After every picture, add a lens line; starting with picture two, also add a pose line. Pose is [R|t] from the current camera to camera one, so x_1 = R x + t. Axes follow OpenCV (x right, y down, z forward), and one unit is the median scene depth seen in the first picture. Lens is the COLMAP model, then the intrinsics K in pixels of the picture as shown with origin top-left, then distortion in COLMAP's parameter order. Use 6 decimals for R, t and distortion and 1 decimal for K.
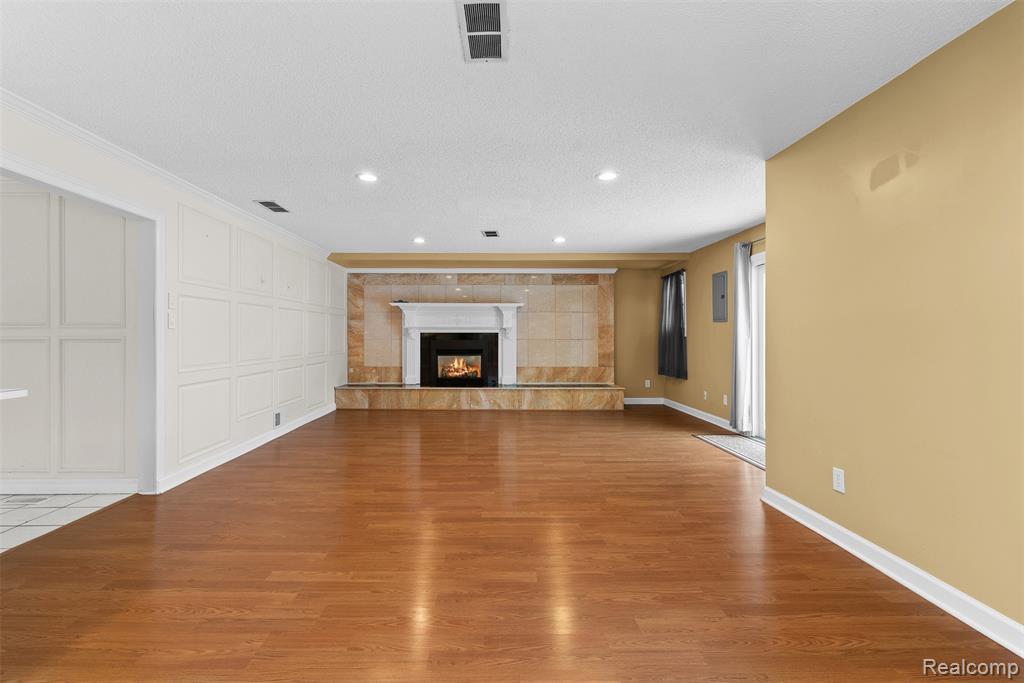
lens RADIAL K [[465.9, 0, 508.5], [0, 465.9, 338.3], [0, 0, 1]] dist [-0.008966, -0.000093]
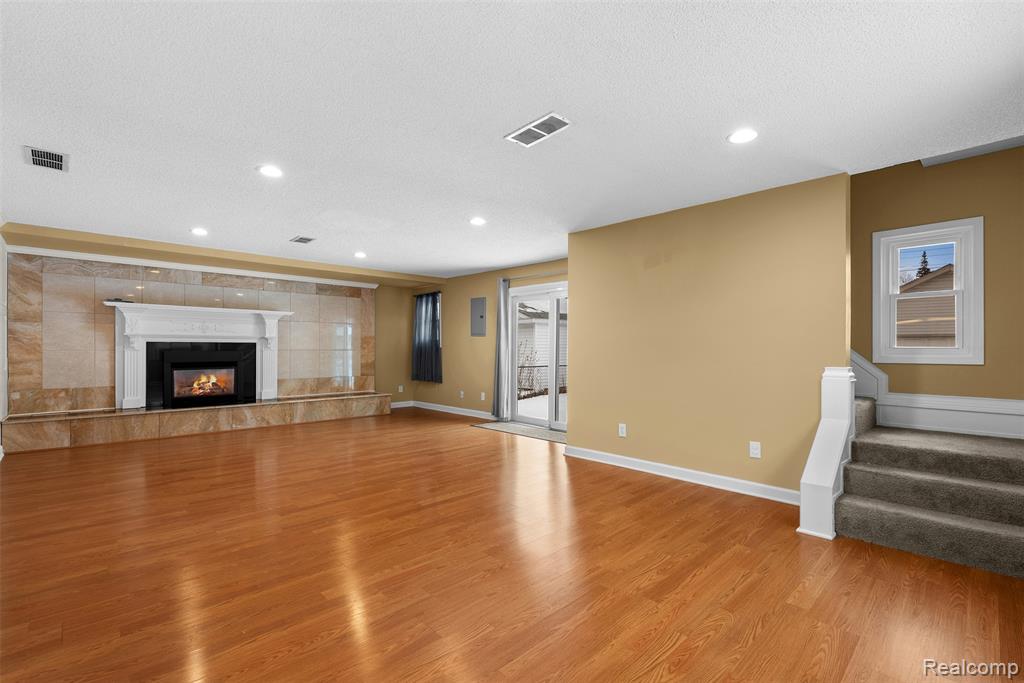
lens RADIAL K [[457.8, 0, 514.8], [0, 457.8, 347.8], [0, 0, 1]] dist [-0.001315, 0.000011]
pose [[0.720664, 0.001343, 0.693283, -0.278965], [-0.001022, 0.999999, -0.000876, -0.001738], [-0.693284, -0.000077, 0.720665, 0.011659]]
